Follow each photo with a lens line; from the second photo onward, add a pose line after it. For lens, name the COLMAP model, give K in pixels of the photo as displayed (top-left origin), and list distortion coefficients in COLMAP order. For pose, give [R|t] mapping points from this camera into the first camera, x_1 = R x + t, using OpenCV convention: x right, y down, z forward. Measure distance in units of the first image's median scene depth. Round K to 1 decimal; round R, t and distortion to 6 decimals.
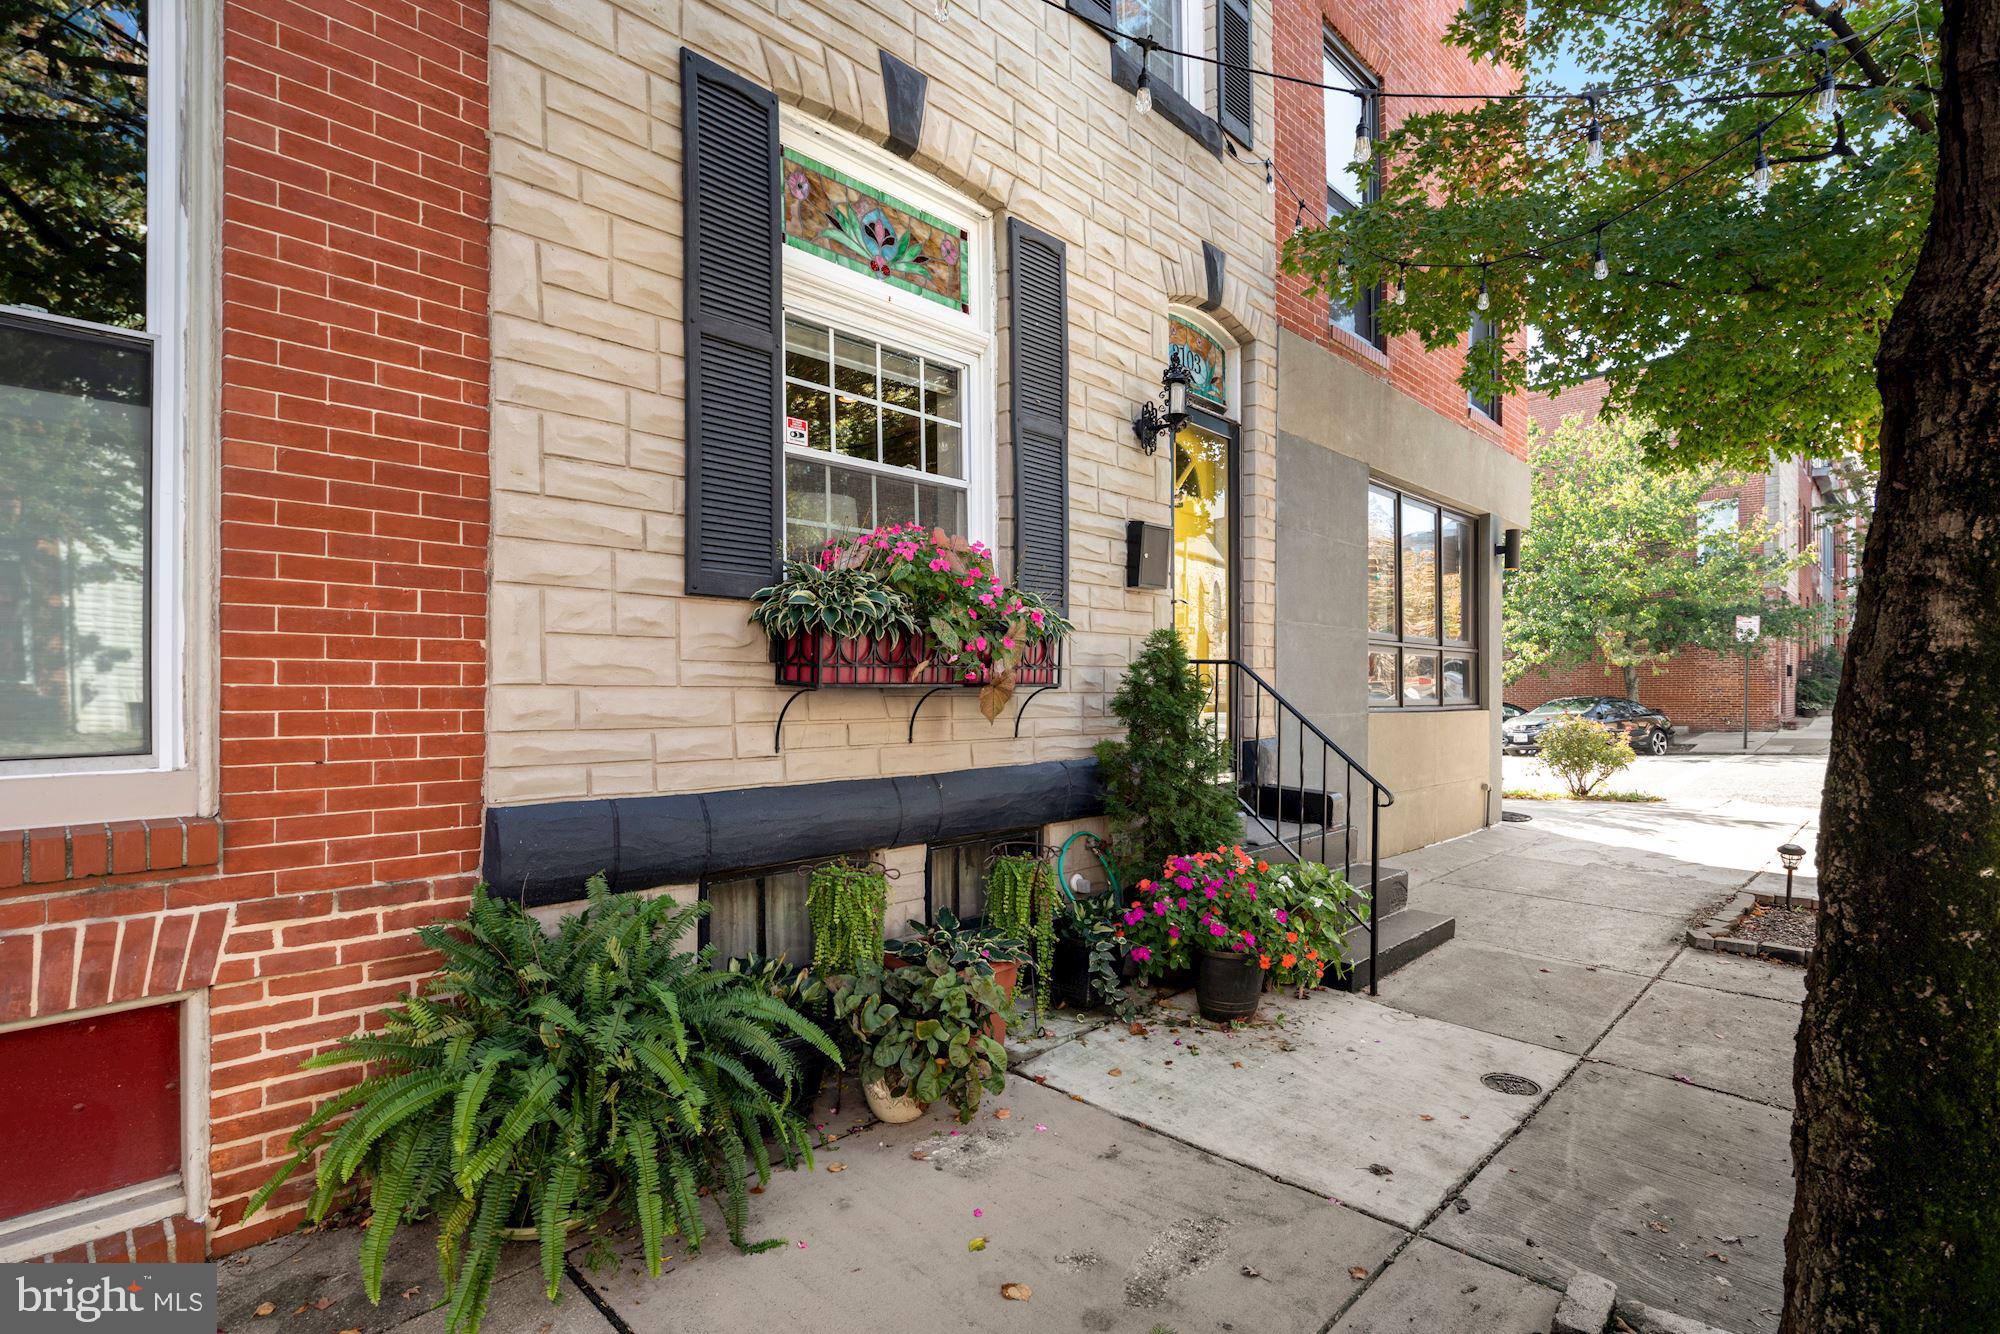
lens RADIAL K [[944.5, 0, 1000.5], [0, 944.5, 690.5], [0, 0, 1]] dist [0.000381, -0.000074]
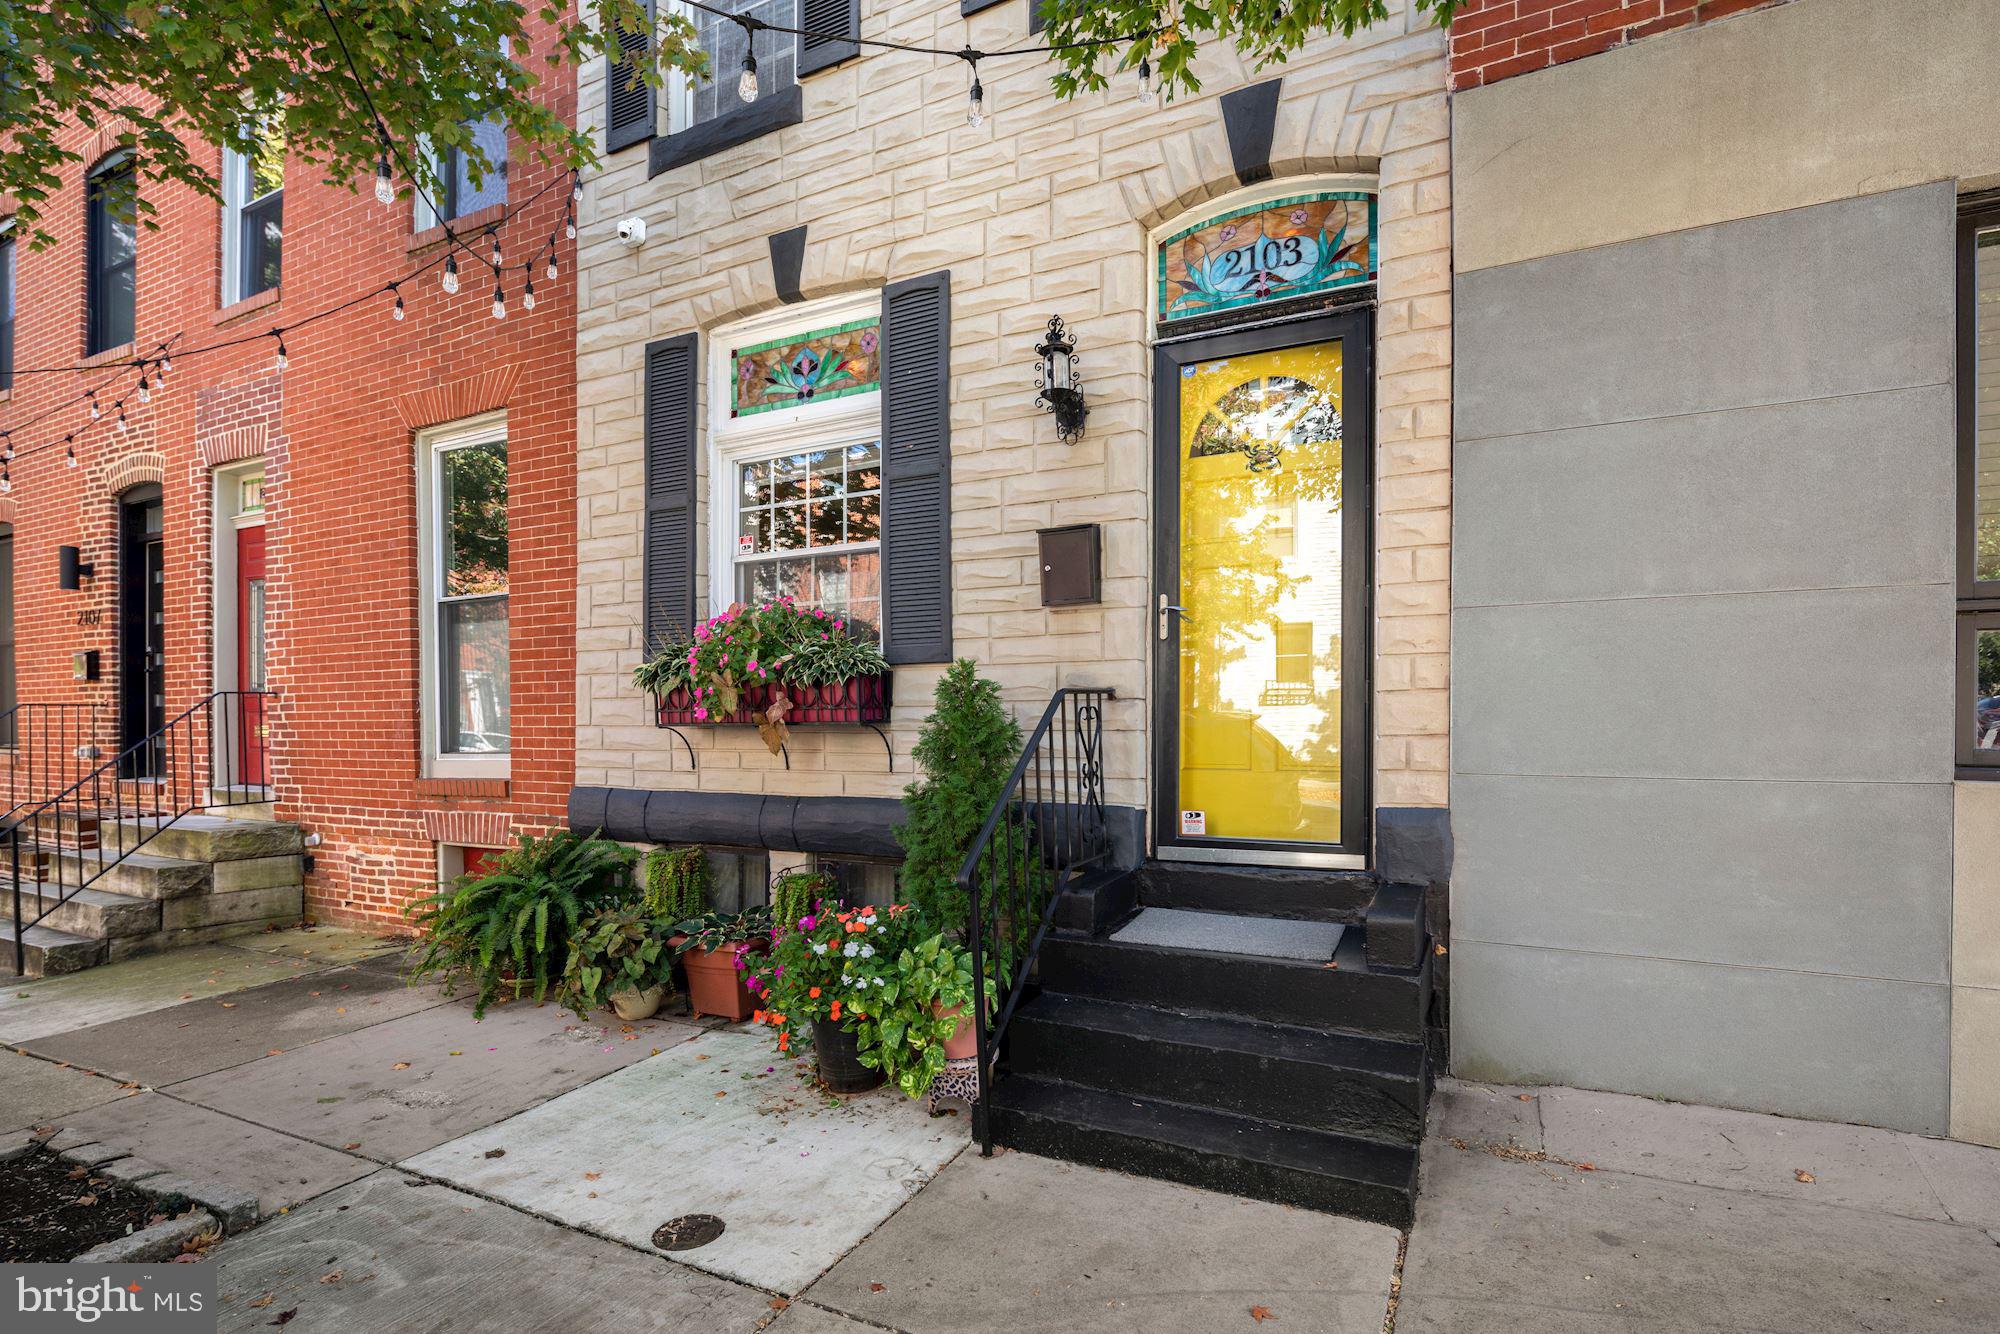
lens RADIAL K [[941.5, 0, 998.7], [0, 941.5, 732.3], [0, 0, 1]] dist [-0.001148, -0.000162]
pose [[0.315826, 0.002751, -0.948813, 1.185583], [0.000659, 0.999995, 0.003118, 0.001837], [0.948817, -0.001610, 0.315823, 0.872075]]
